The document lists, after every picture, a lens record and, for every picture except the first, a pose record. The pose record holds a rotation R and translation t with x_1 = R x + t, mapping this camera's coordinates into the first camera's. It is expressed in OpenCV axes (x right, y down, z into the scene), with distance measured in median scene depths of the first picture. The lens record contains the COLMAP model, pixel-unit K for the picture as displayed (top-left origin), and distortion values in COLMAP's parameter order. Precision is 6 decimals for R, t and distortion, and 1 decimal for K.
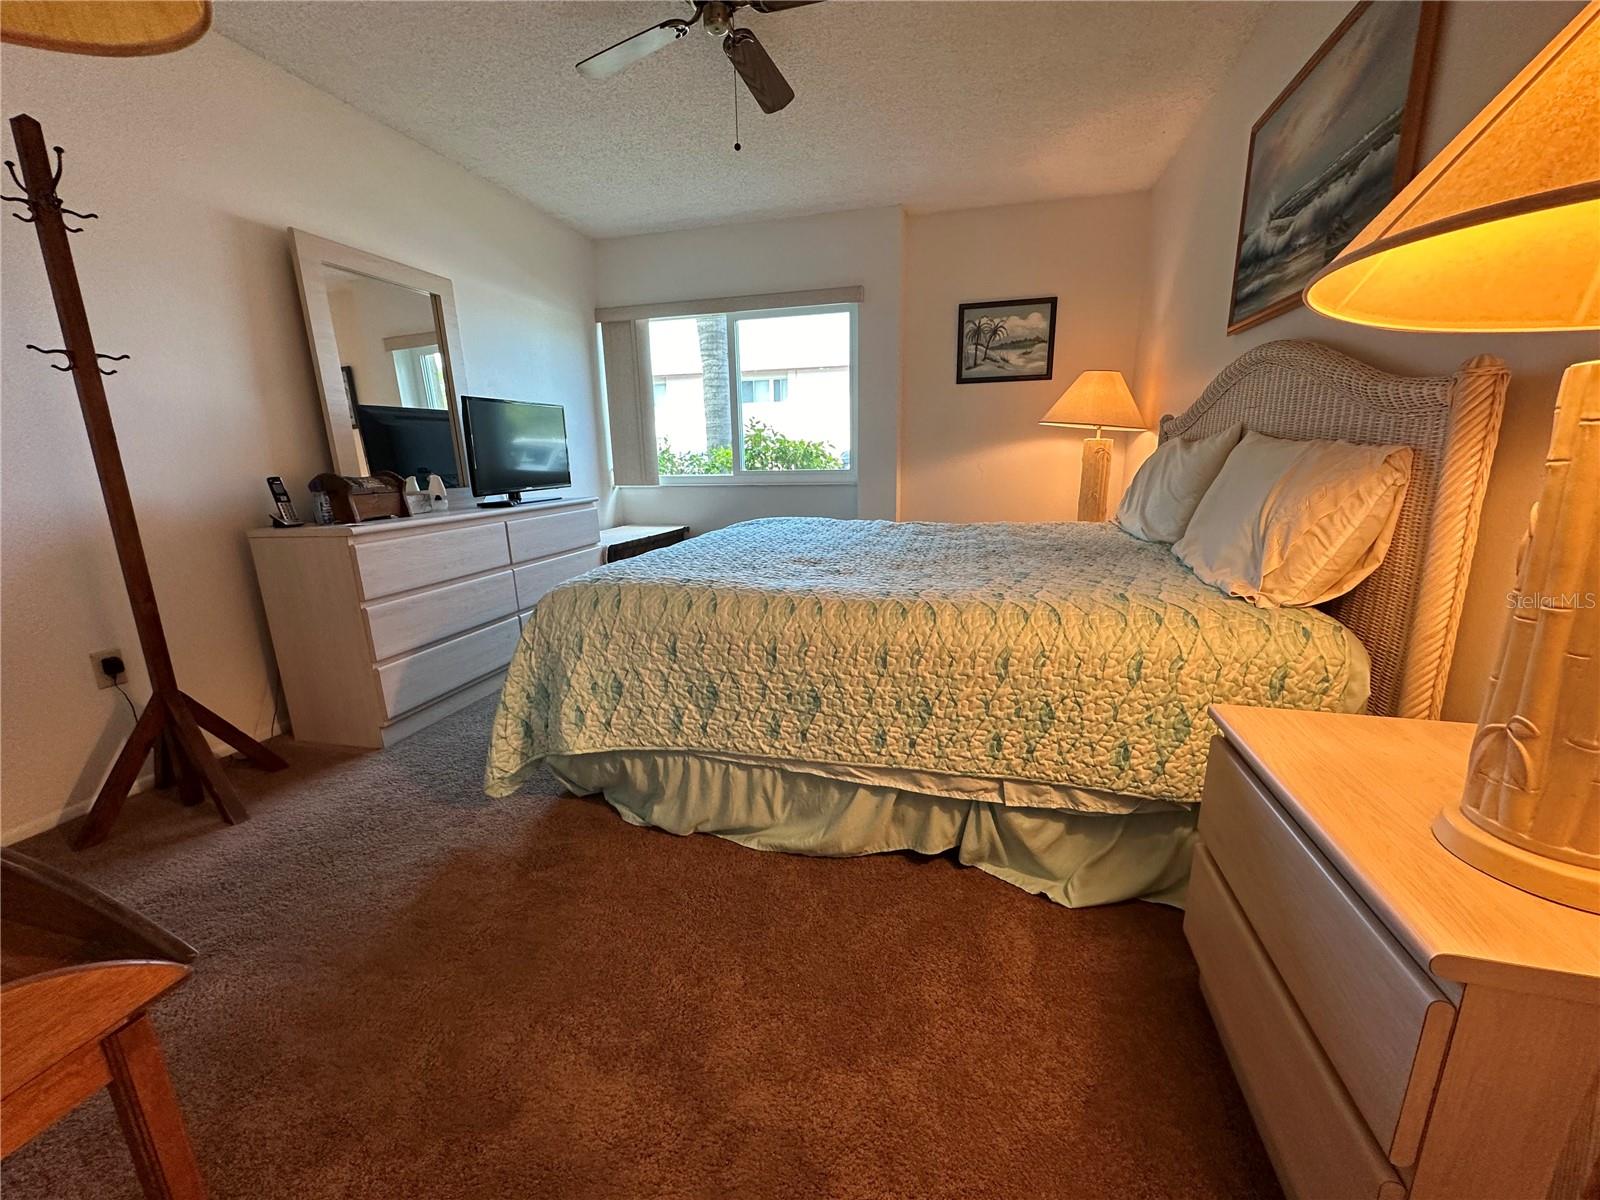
lens RADIAL K [[638.5, 0, 800.0], [0, 638.5, 600.0], [0, 0, 1]] dist [-0.001704, 0.000437]
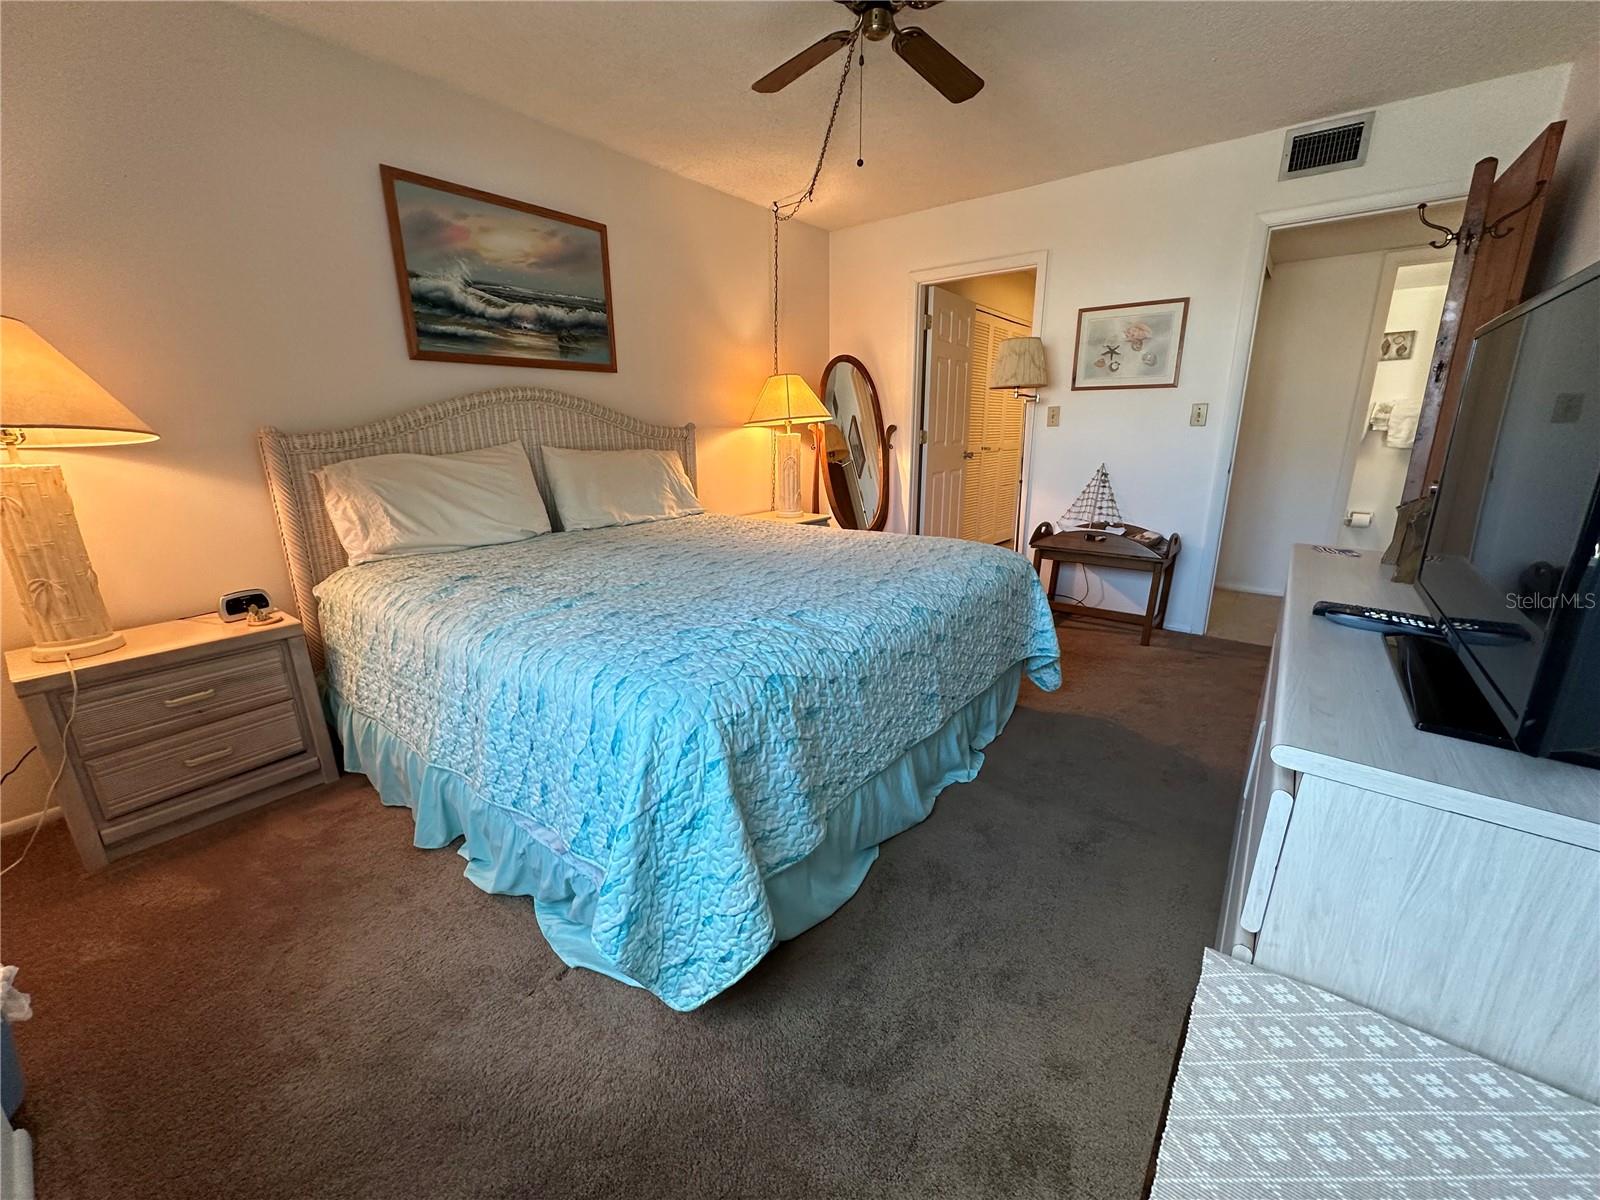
lens RADIAL K [[638.5, 0, 800.0], [0, 638.5, 600.0], [0, 0, 1]] dist [-0.001704, 0.000437]
pose [[-0.924038, -0.073407, 0.375186, -0.517074], [0.114230, 0.883544, 0.454204, -0.663524], [-0.364835, 0.462559, -0.808043, 2.568993]]
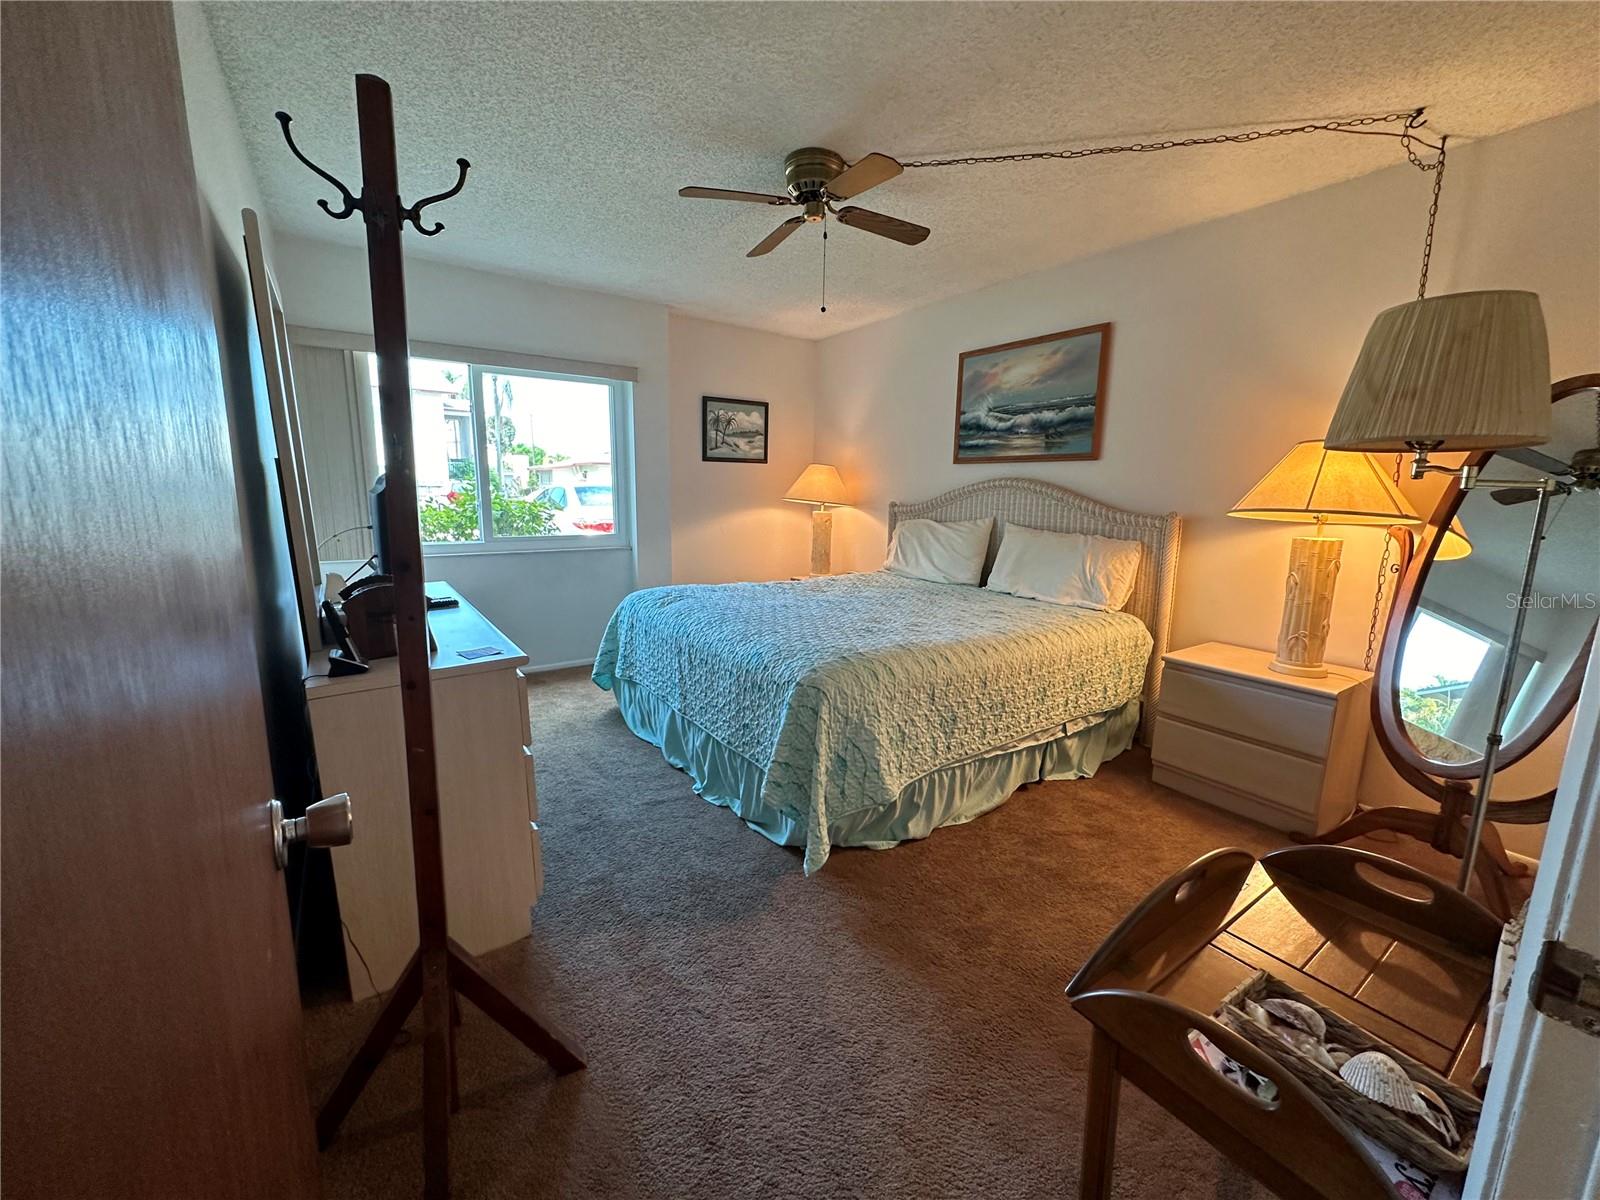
lens RADIAL K [[638.5, 0, 800.0], [0, 638.5, 600.0], [0, 0, 1]] dist [-0.001704, 0.000437]
pose [[0.648260, -0.103131, 0.754403, -1.356287], [0.143824, 0.989534, 0.011687, -0.177426], [-0.747712, 0.100925, 0.656308, 0.288774]]
